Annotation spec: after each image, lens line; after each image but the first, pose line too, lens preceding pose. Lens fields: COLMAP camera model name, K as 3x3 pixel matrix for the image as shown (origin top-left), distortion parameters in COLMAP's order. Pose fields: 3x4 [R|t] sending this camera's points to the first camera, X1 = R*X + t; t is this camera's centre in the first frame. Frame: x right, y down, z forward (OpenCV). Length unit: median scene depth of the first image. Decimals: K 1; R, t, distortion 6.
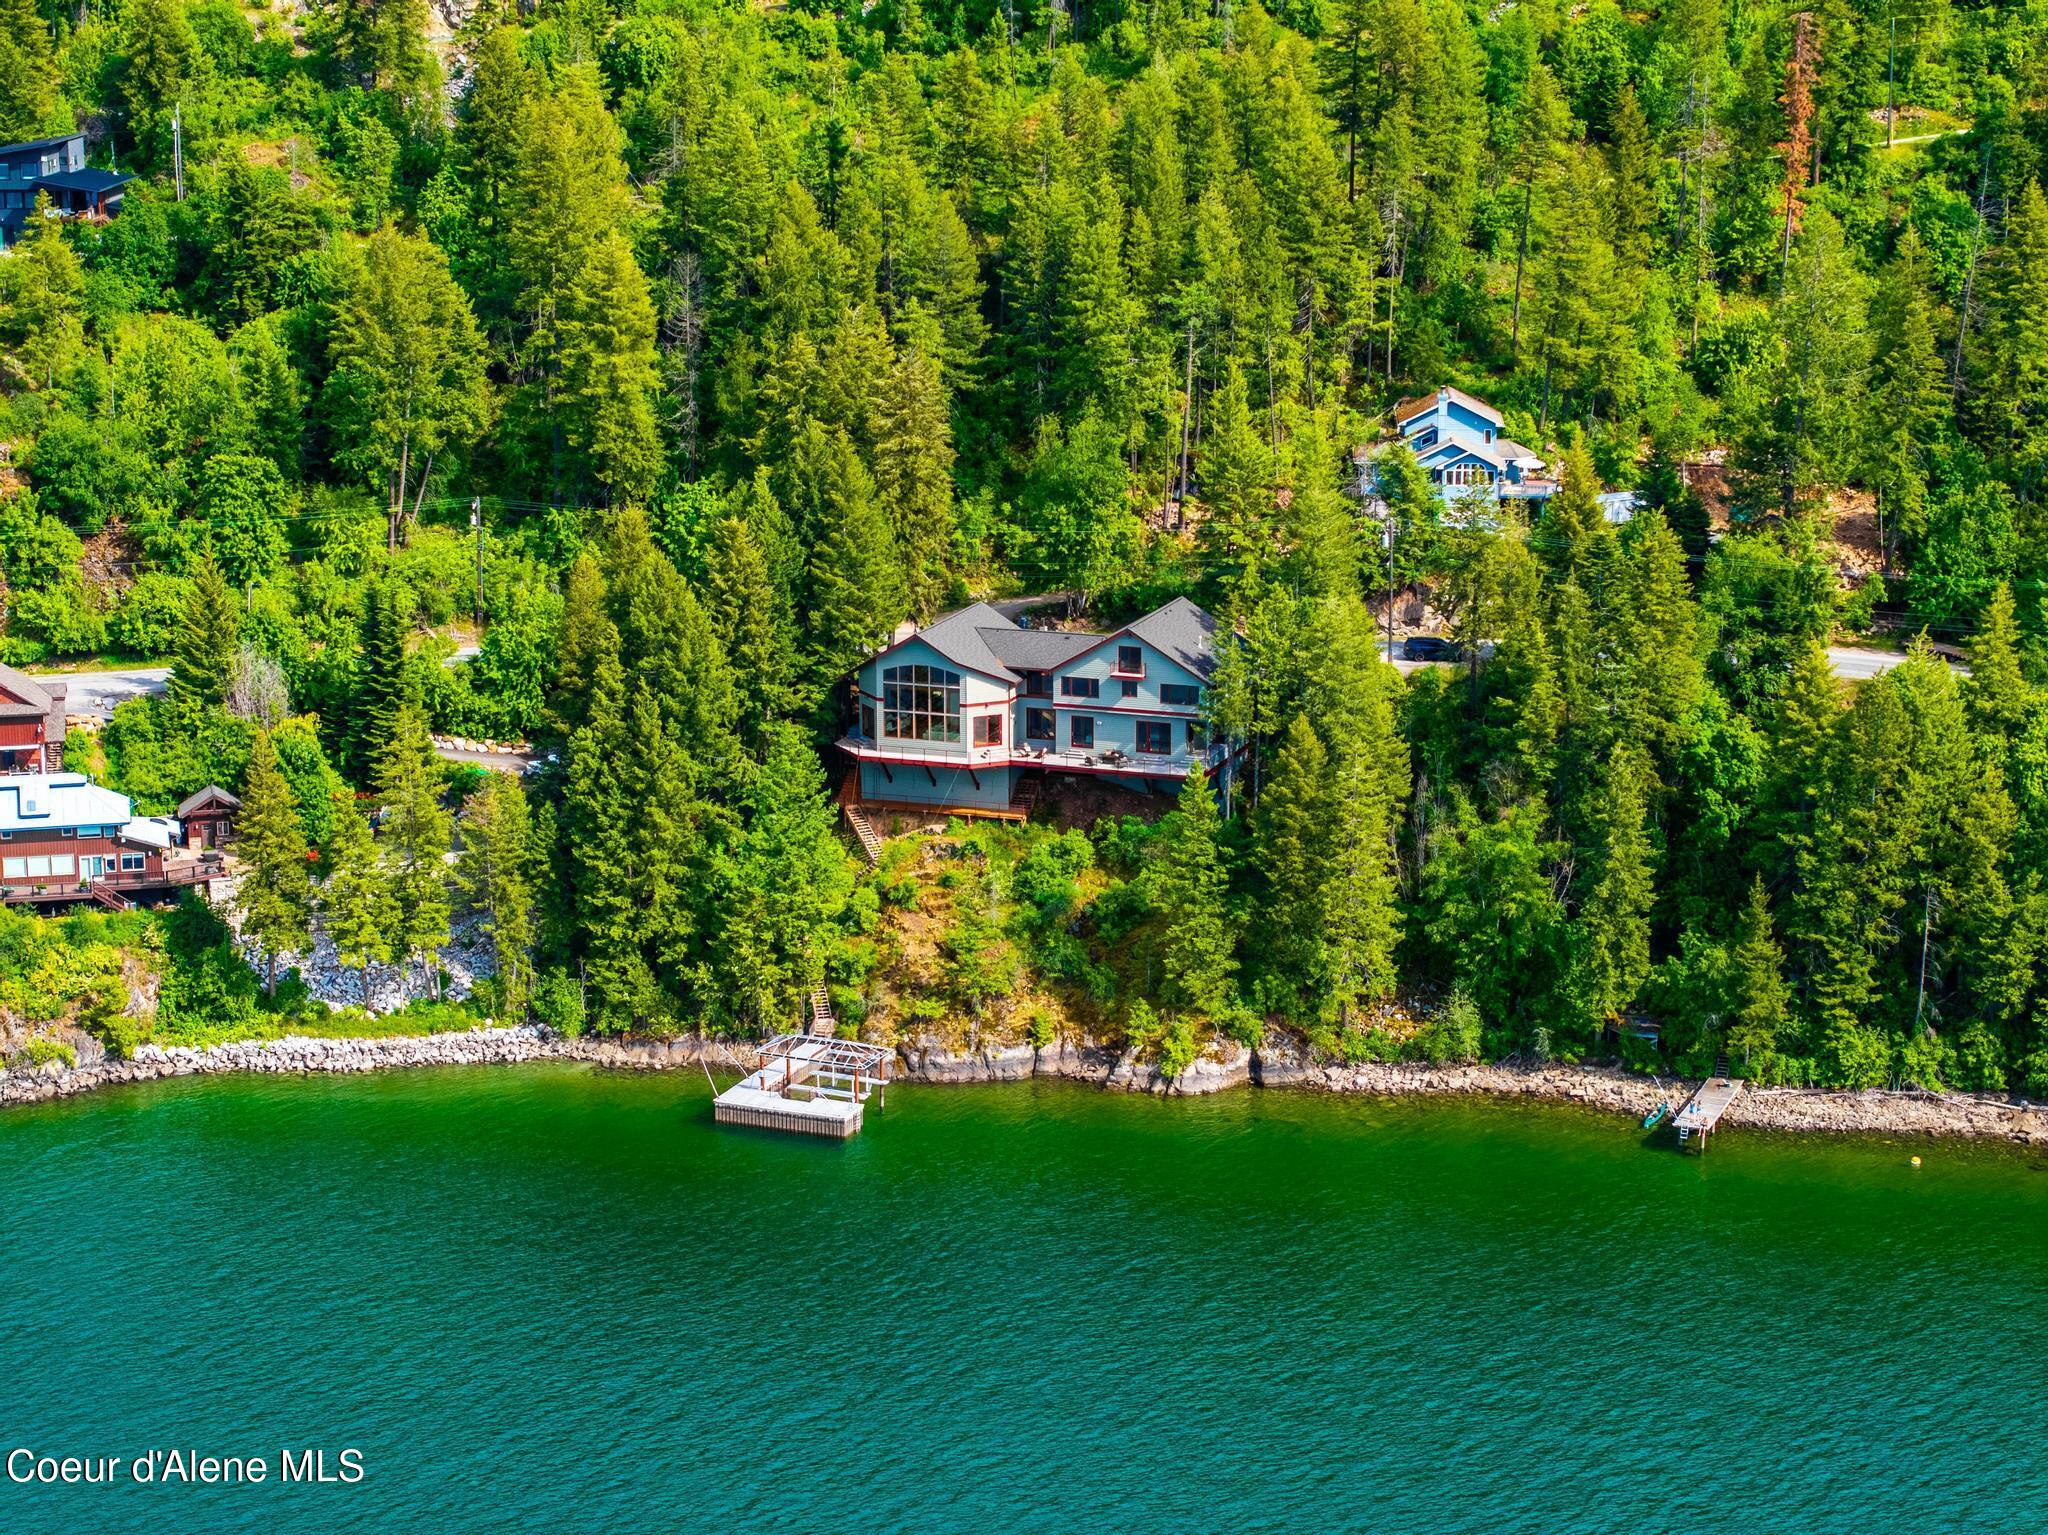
lens RADIAL K [[4148.3, 0, 1017.1], [0, 4148.3, 771.9], [0, 0, 1]] dist [-0.216586, 1.321698]
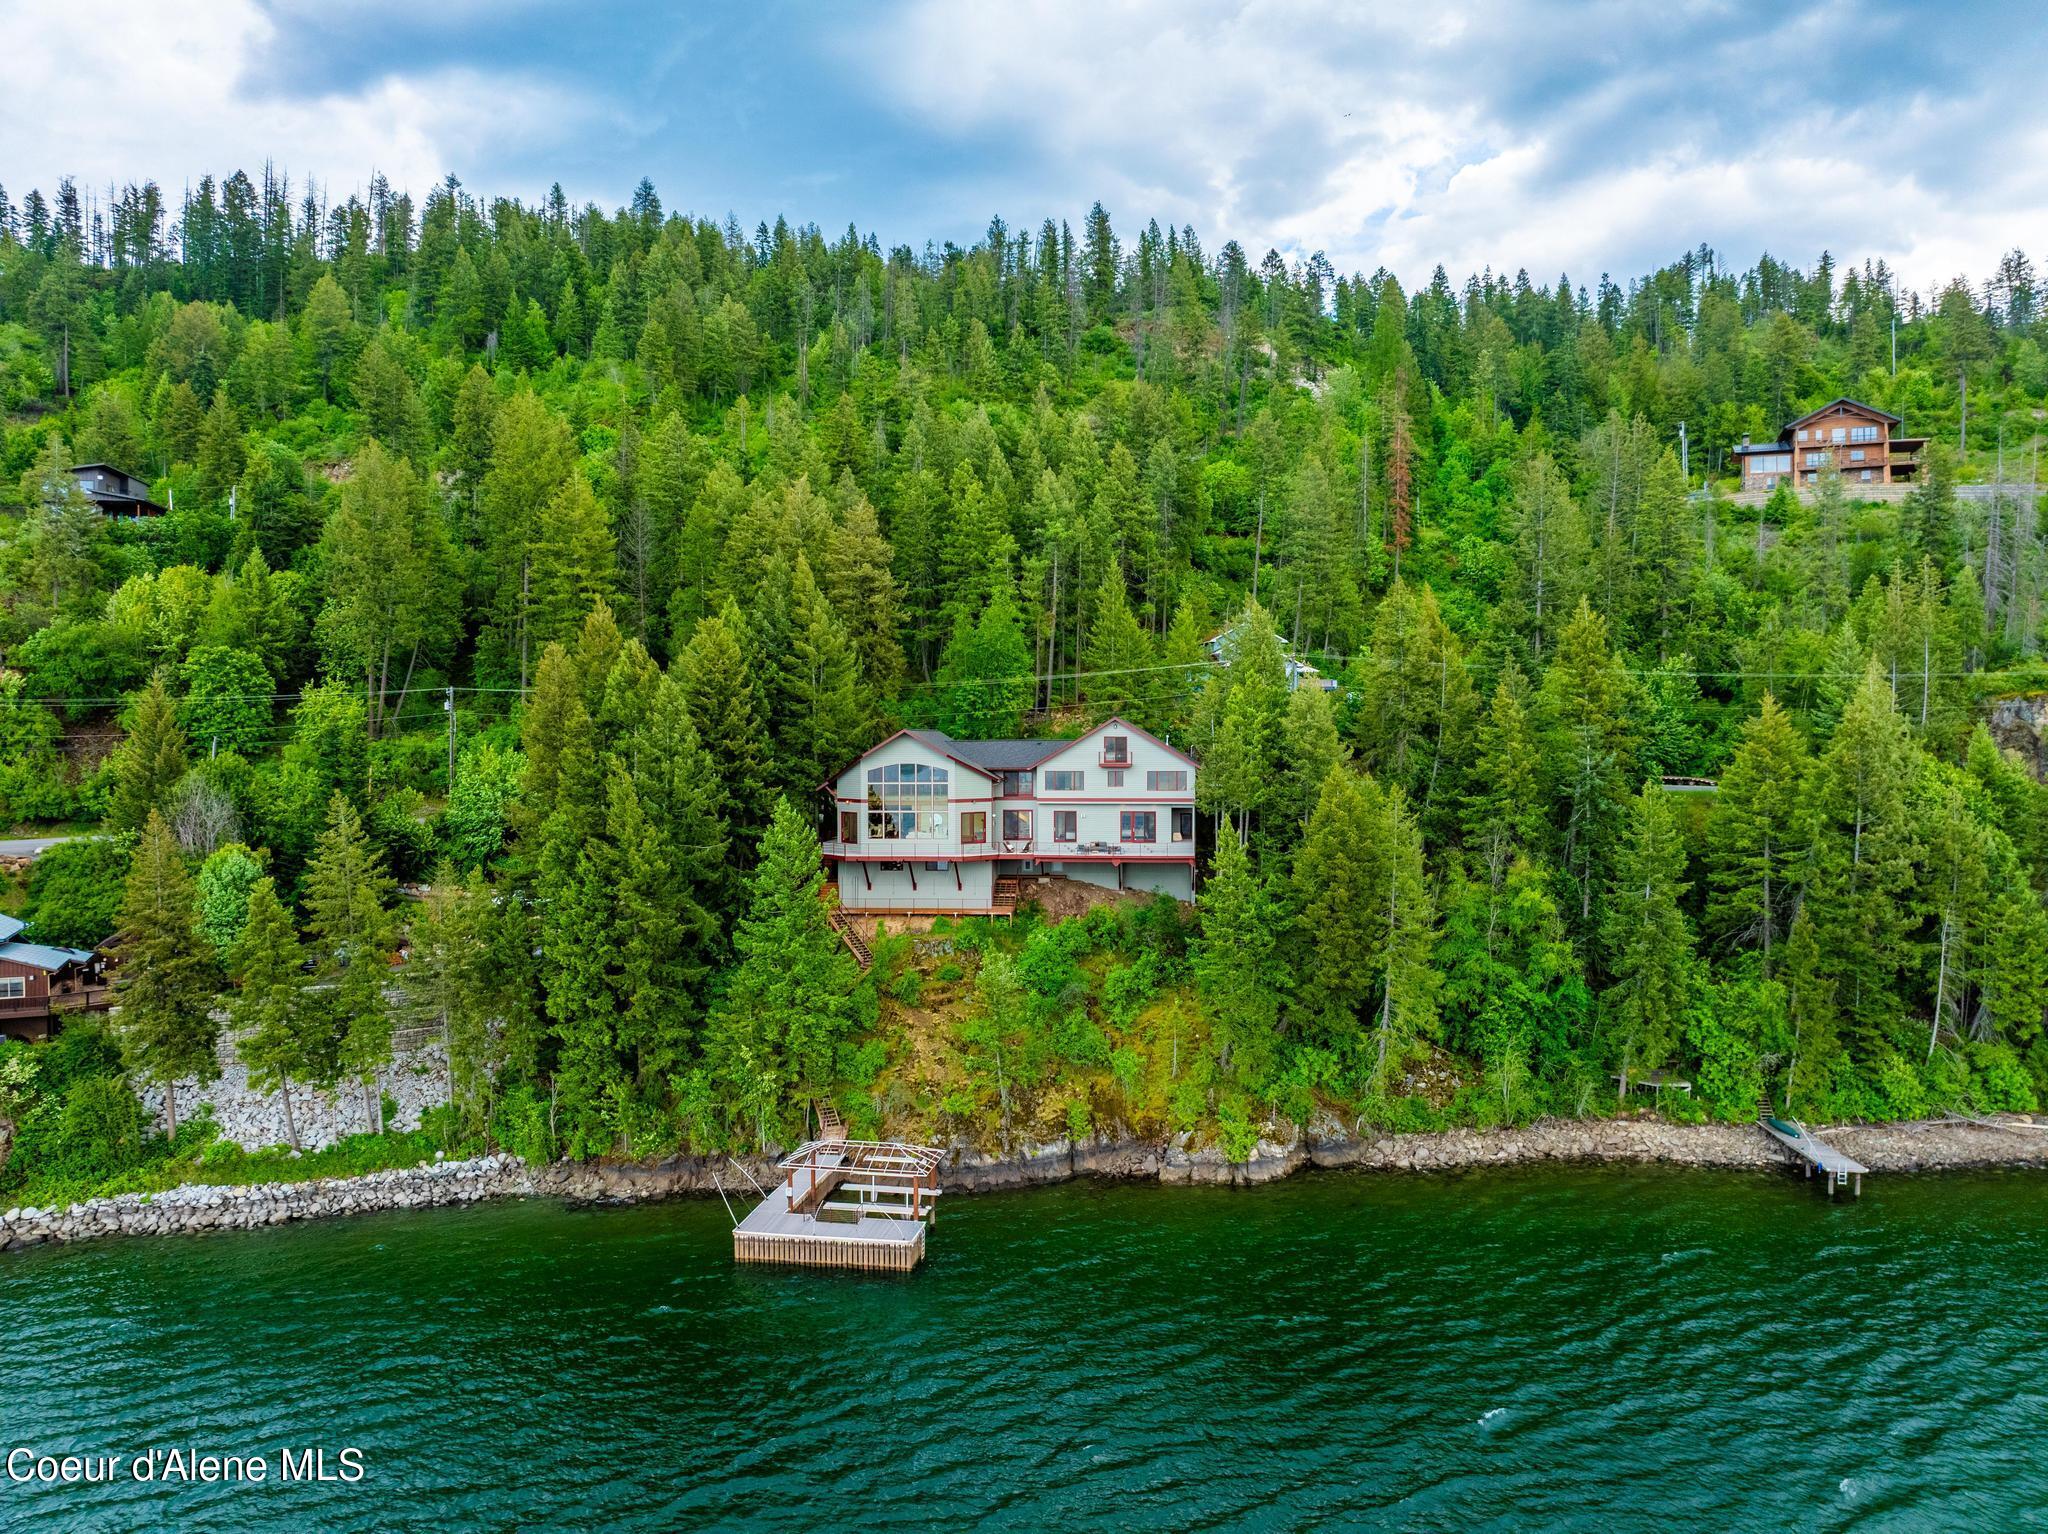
lens RADIAL K [[1443.4, 0, 1031.0], [0, 1443.4, 761.9], [0, 0, 1]] dist [-0.038057, 0.001408]
pose [[0.971893, -0.004493, 0.235382, -0.077856], [0.054401, 0.977045, -0.205970, 0.048779], [-0.229053, 0.212986, 0.949827, 0.672100]]
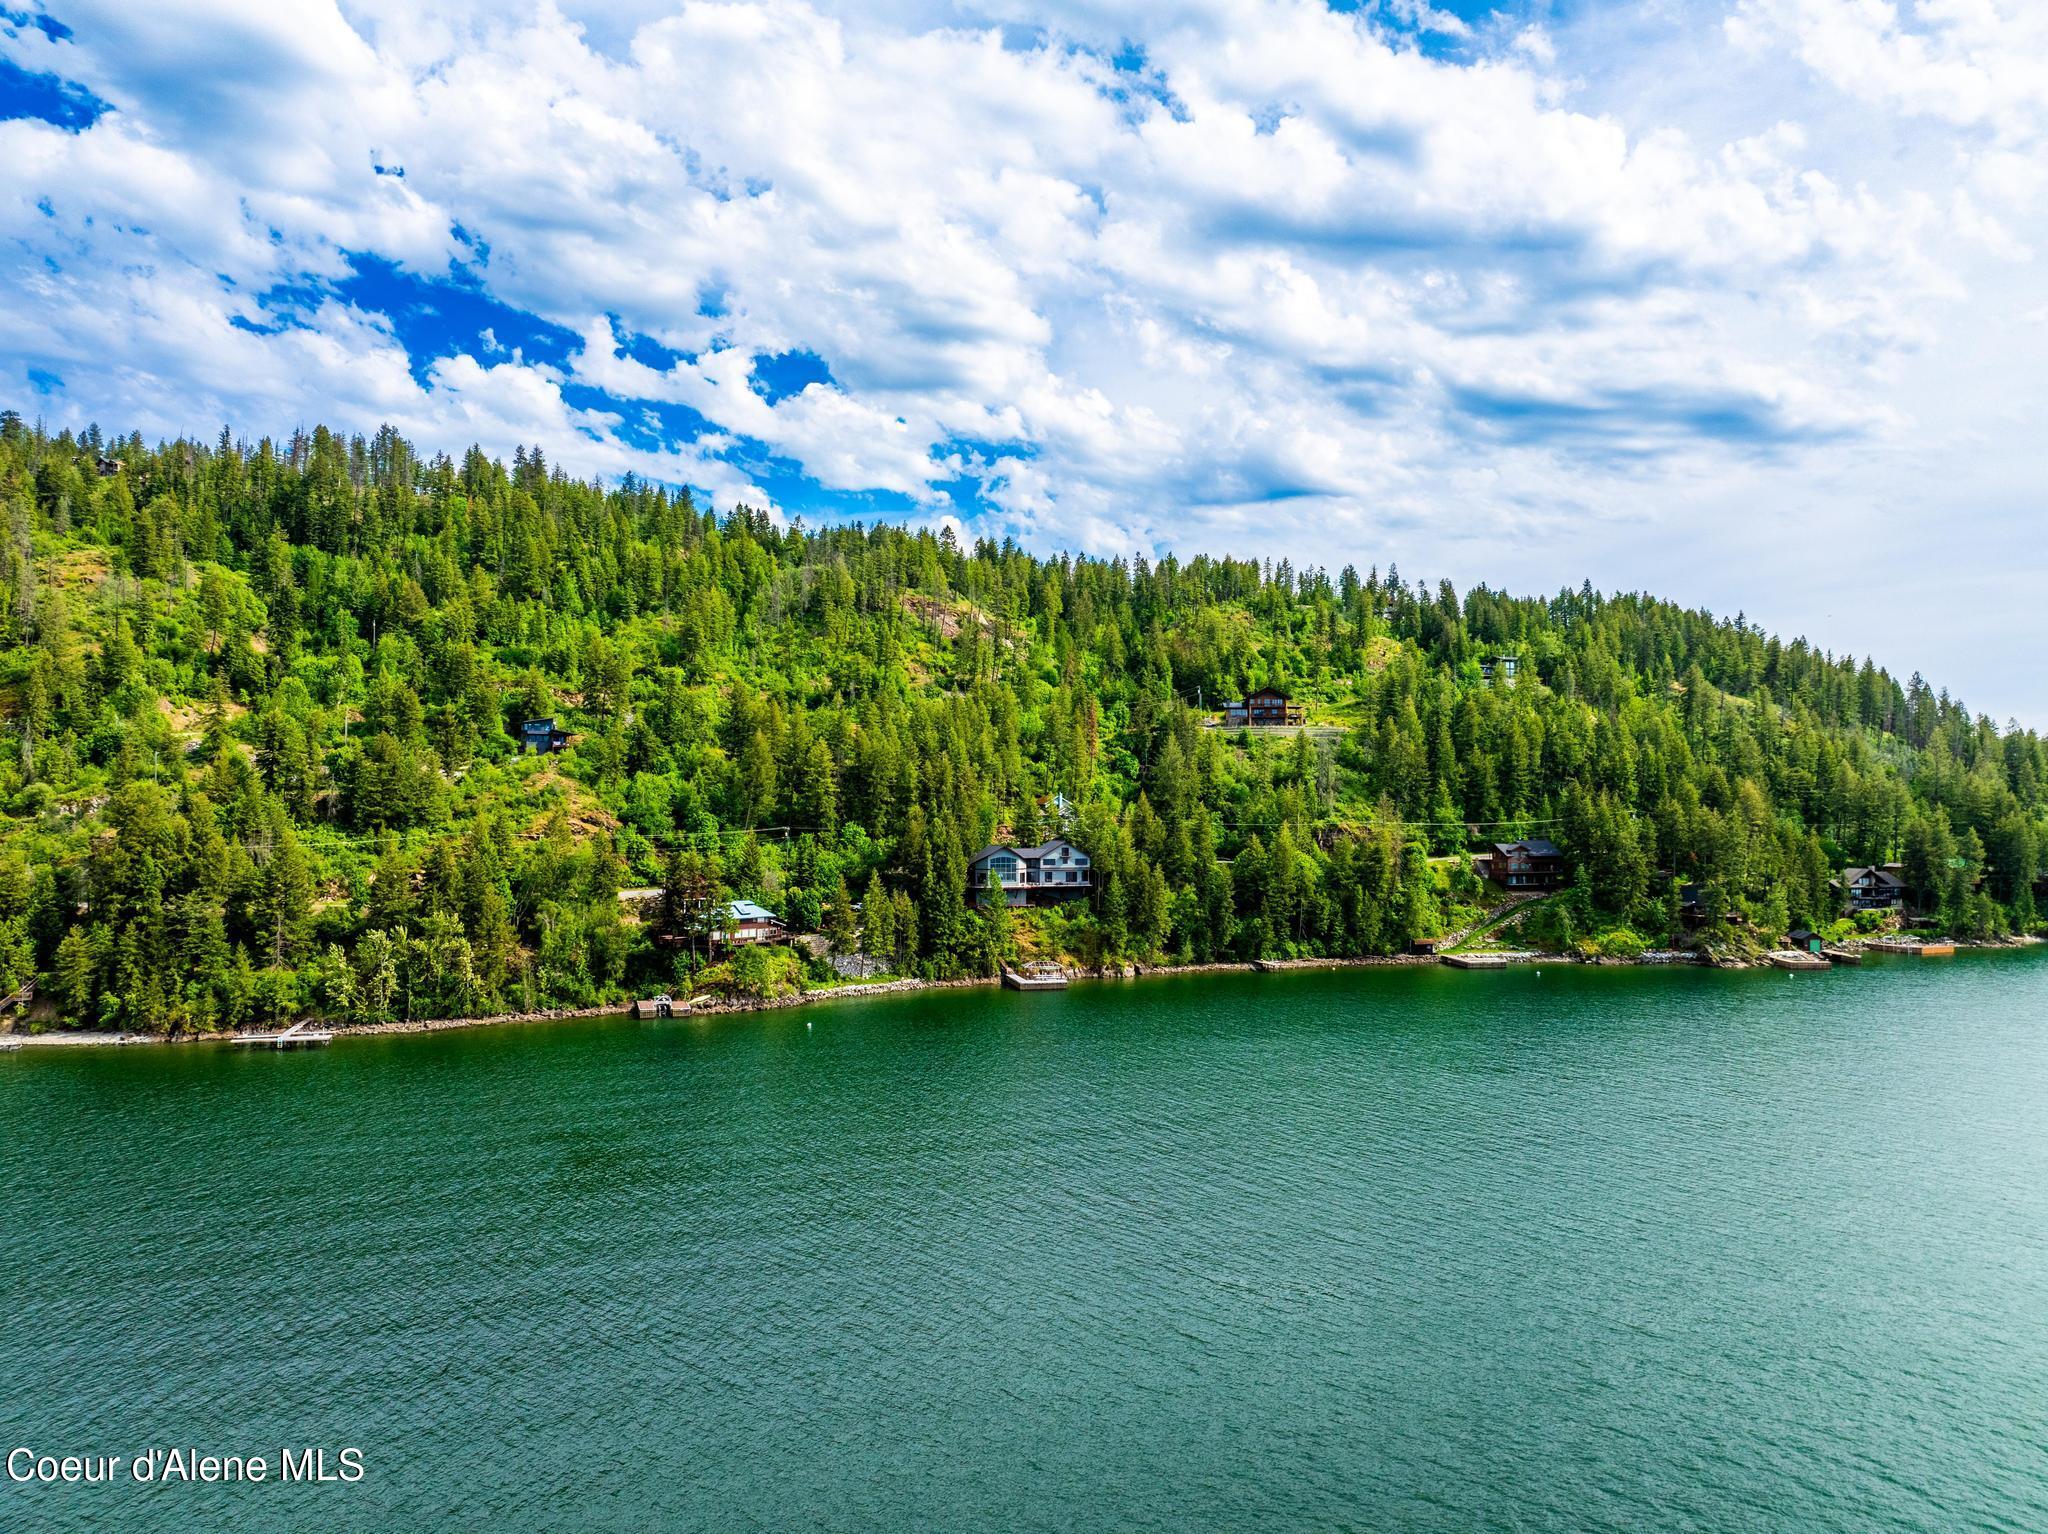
lens RADIAL K [[1443.3, 0, 1031.0], [0, 1443.3, 764.5], [0, 0, 1]] dist [-0.059047, 0.031353]
pose [[0.825123, 0.019186, 0.564628, -0.624703], [0.127075, 0.967510, -0.218577, 0.147559], [-0.550477, 0.252103, 0.795877, 0.119686]]
